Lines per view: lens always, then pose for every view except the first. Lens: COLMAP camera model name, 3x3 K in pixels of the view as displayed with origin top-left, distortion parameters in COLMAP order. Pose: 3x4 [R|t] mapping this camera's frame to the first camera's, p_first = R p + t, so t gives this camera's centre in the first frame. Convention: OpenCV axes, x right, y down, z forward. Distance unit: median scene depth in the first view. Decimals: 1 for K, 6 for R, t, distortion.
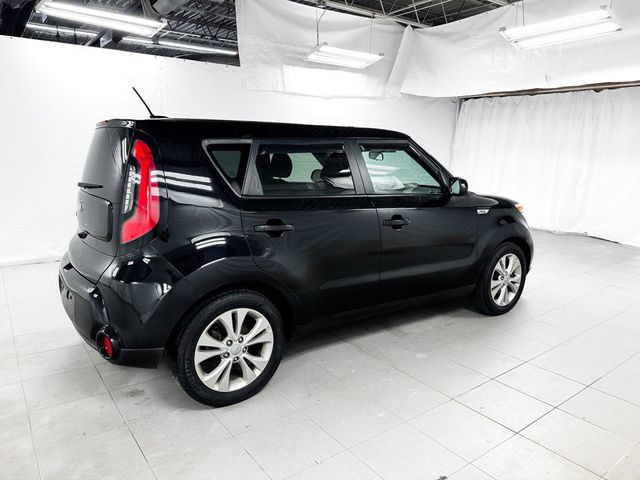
lens RADIAL K [[476.5, 0, 320.0], [0, 476.5, 240.0], [0, 0, 1]] dist [0.031624, -0.006704]
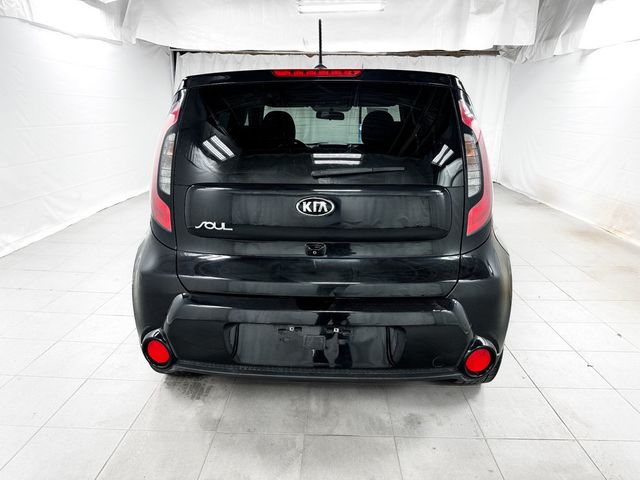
lens RADIAL K [[476.5, 0, 320.0], [0, 476.5, 240.0], [0, 0, 1]] dist [0.031624, -0.006704]
pose [[0.608859, -0.222620, 0.761401, -0.447488], [0.155429, 0.974690, 0.160692, -0.056626], [-0.777903, 0.020505, 0.628050, 0.265487]]
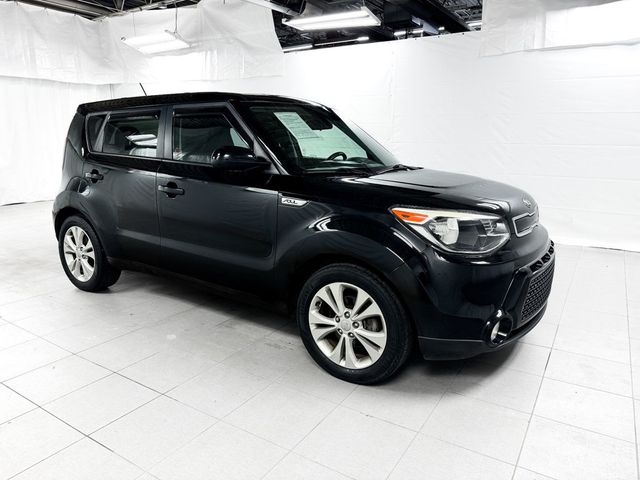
lens RADIAL K [[476.5, 0, 320.0], [0, 476.5, 240.0], [0, 0, 1]] dist [0.031624, -0.006704]
pose [[0.336430, 0.194960, -0.921307, 0.589560], [-0.184287, 0.973049, 0.138614, -0.065068], [0.923501, 0.123151, 0.363291, 0.471872]]
